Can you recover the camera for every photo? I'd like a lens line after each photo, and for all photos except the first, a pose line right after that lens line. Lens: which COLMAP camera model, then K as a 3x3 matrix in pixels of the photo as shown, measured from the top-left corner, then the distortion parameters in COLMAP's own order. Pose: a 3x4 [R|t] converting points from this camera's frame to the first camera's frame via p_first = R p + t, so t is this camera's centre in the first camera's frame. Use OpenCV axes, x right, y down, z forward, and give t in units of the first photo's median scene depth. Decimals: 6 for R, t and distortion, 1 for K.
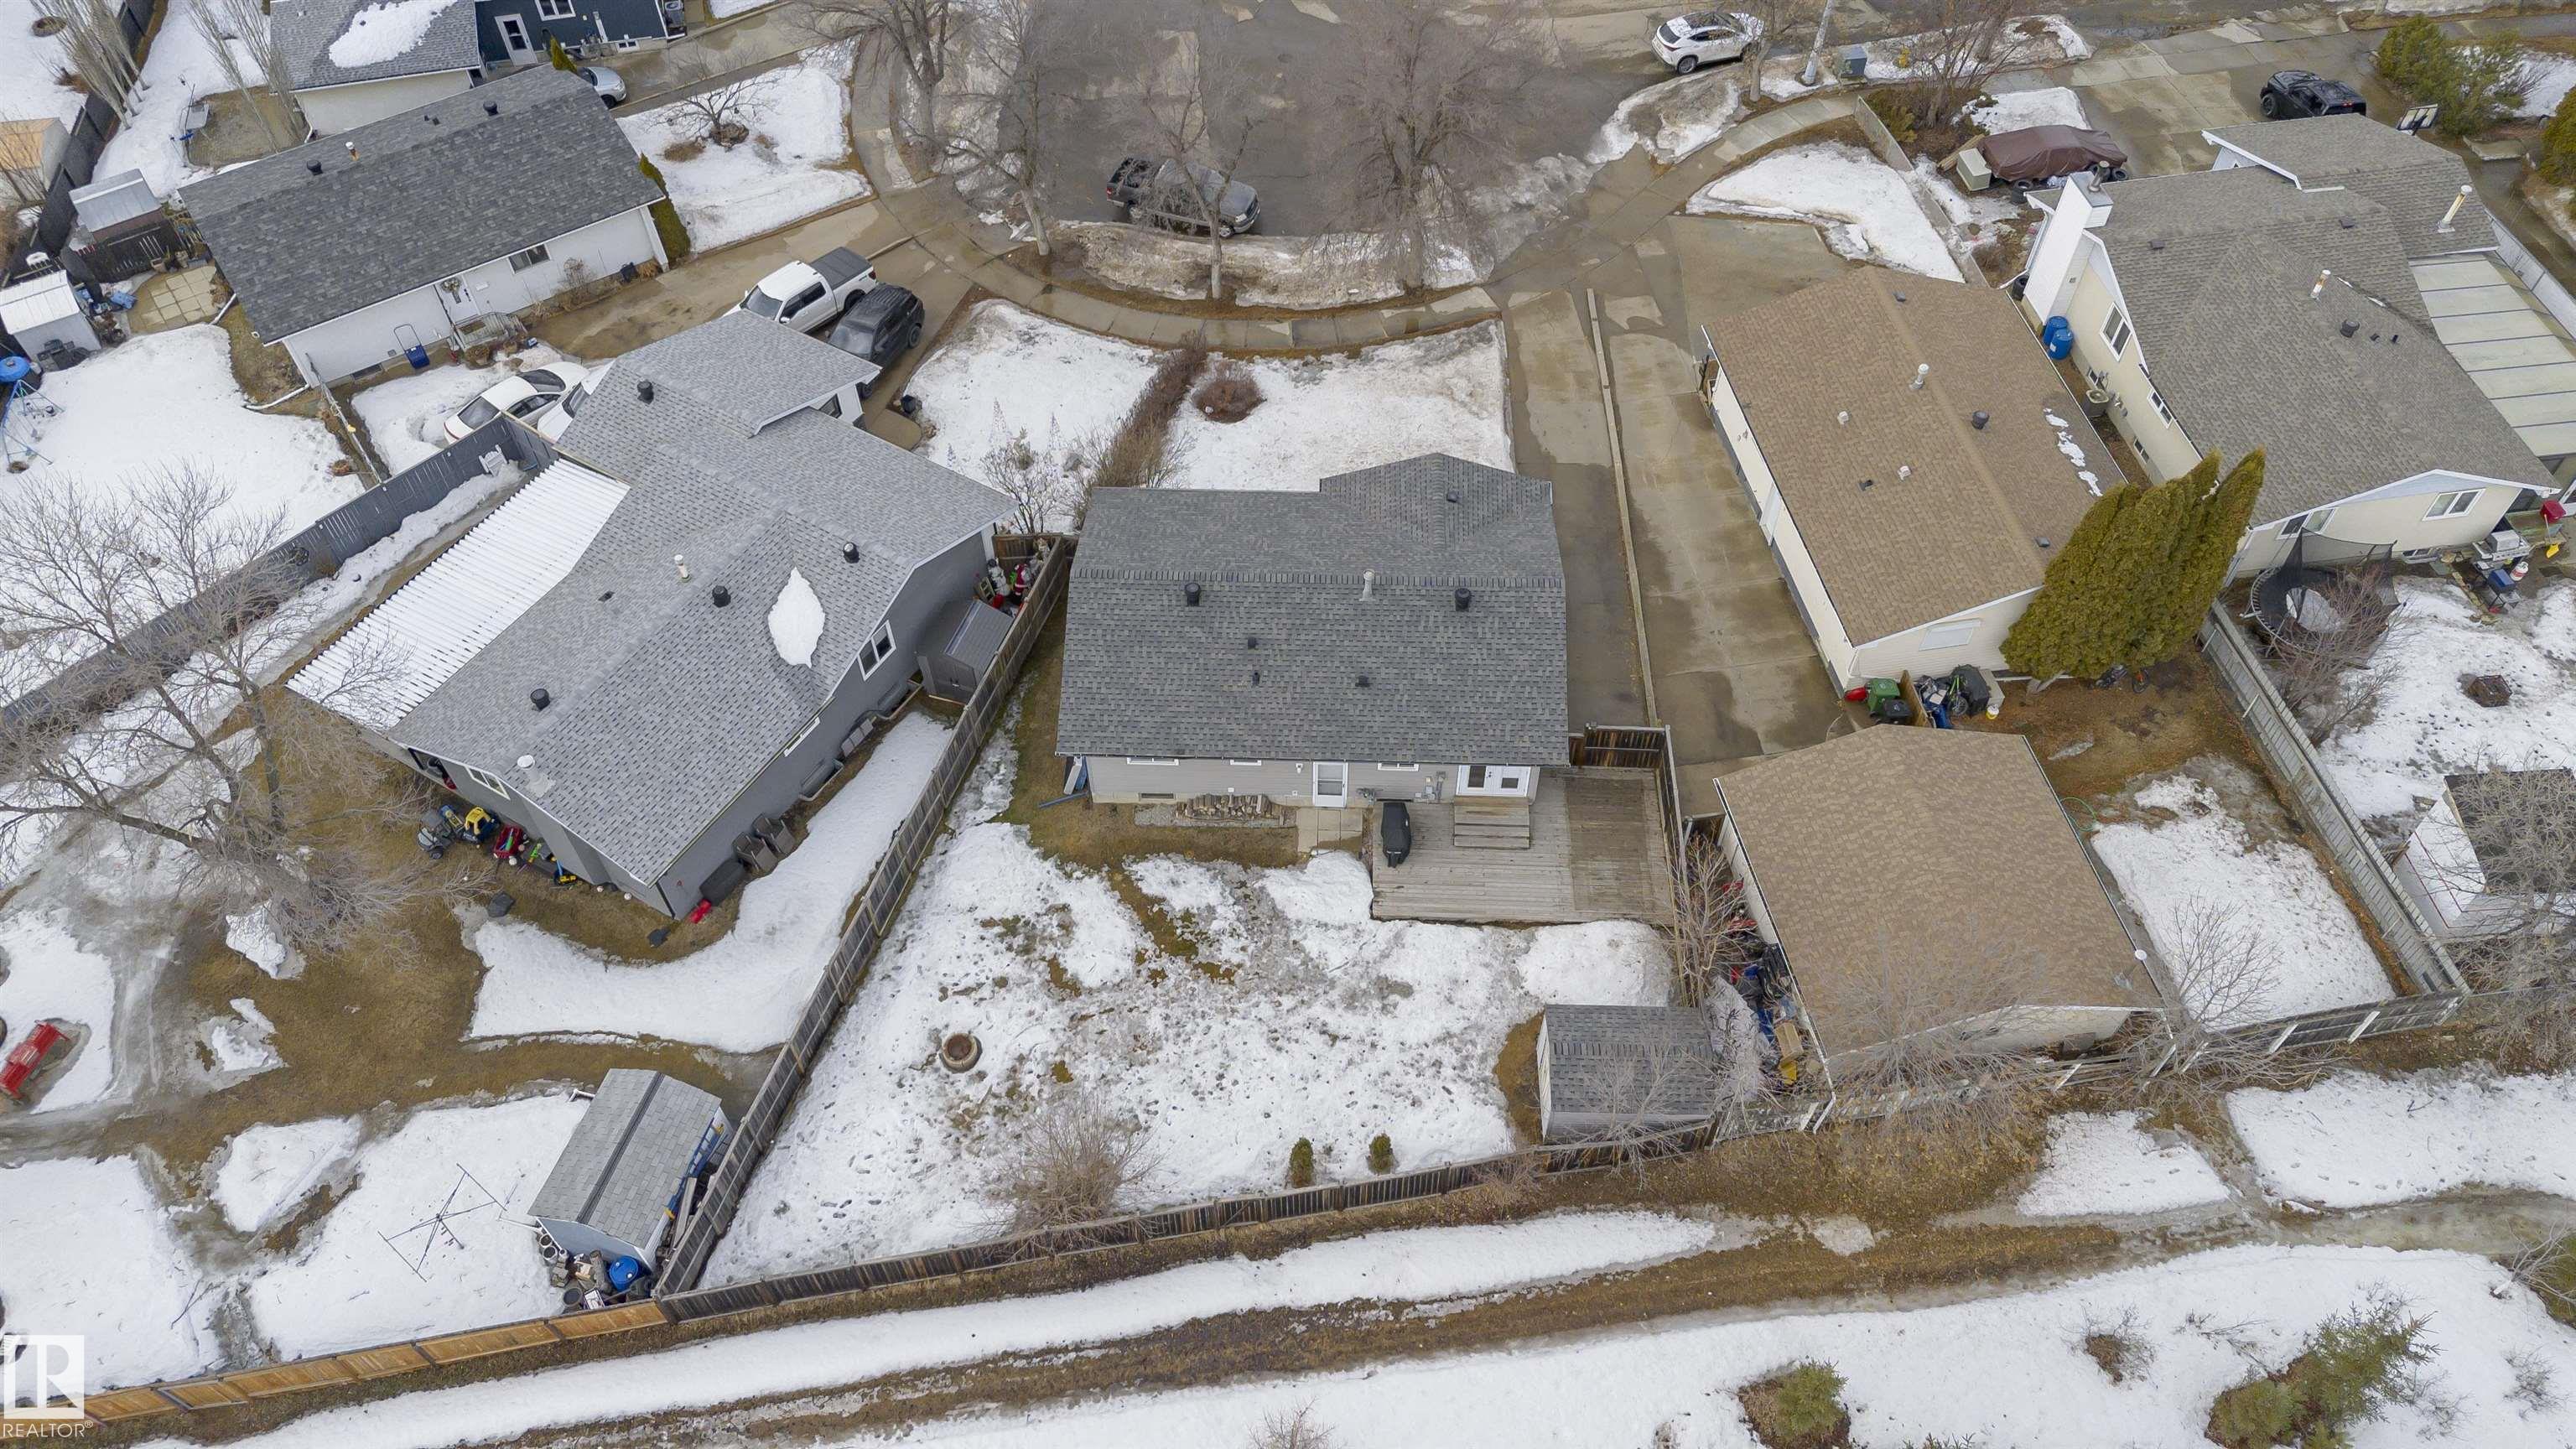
lens RADIAL K [[1776.6, 0, 1288.0], [0, 1776.6, 724.5], [0, 0, 1]] dist [0.104356, -0.146595]
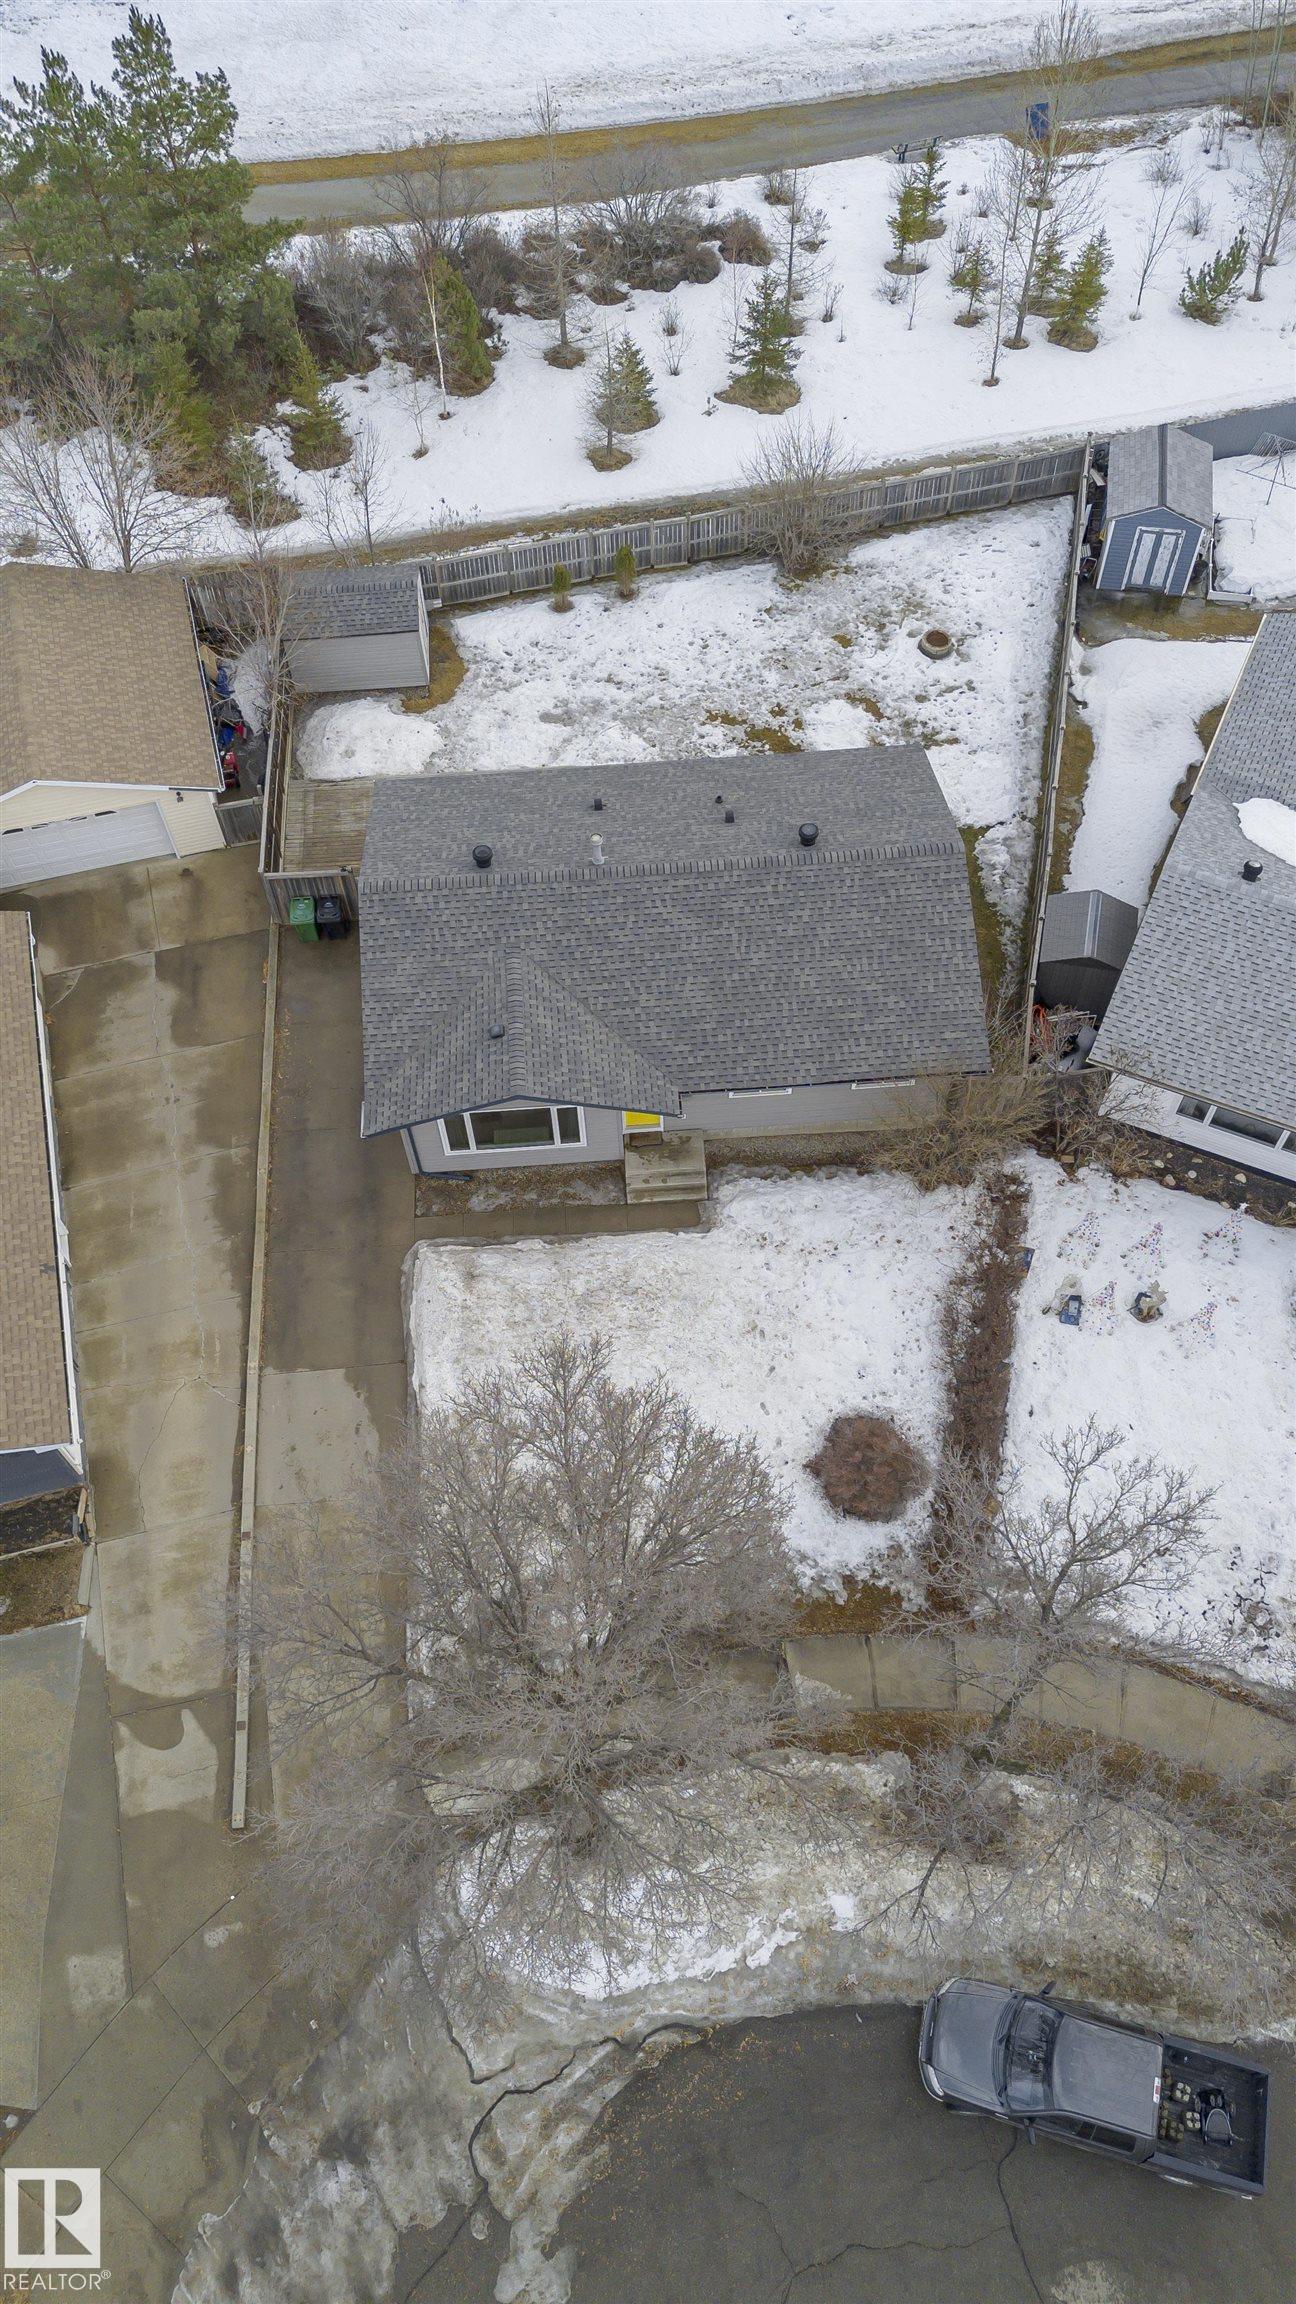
lens RADIAL K [[1634.9, 0, 639.5], [0, 1634.9, 1143.3], [0, 0, 1]] dist [0.078517, -0.077004]
pose [[-0.994687, 0.098065, -0.031332, 0.065296], [-0.062175, -0.329668, 0.942047, -0.860154], [0.082053, 0.938990, 0.334013, 0.895761]]
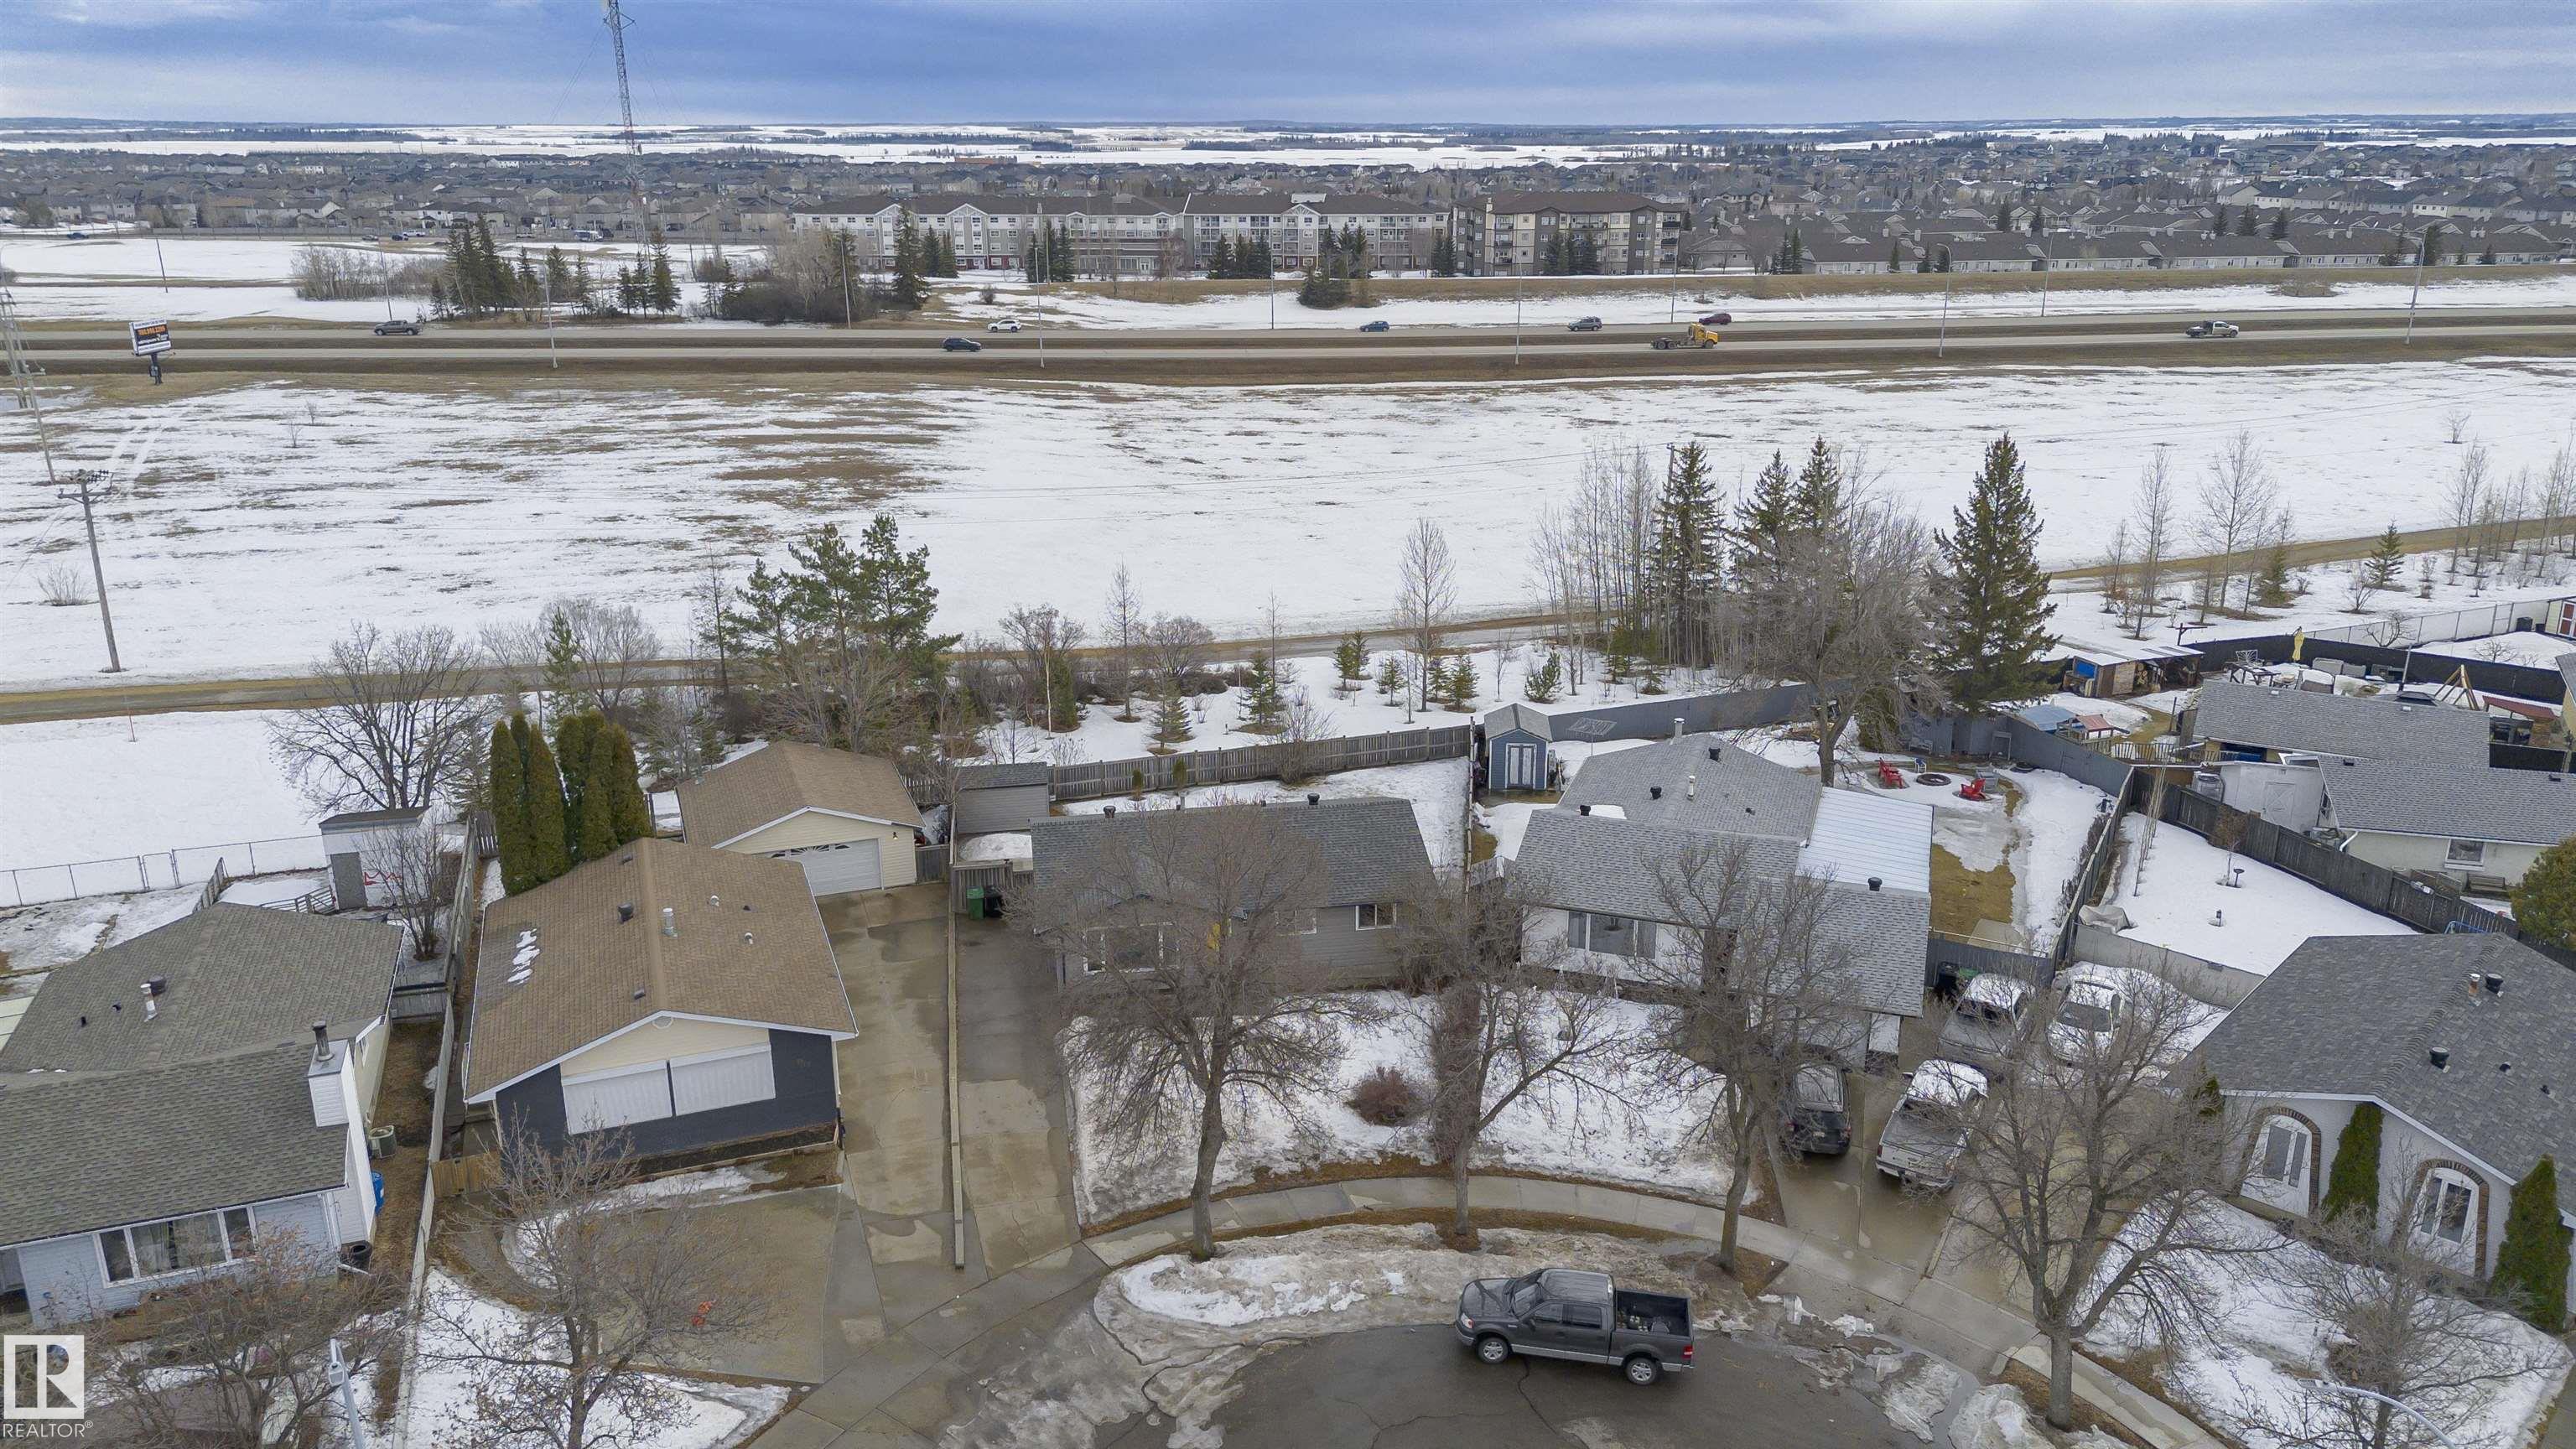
lens RADIAL K [[1804.6, 0, 1288.0], [0, 1804.6, 724.5], [0, 0, 1]] dist [0.066887, -0.070115]
pose [[-0.980426, 0.066371, -0.185363, 0.216514], [-0.151924, 0.343810, 0.926668, -1.371989], [0.125233, 0.936691, -0.326997, 1.421703]]
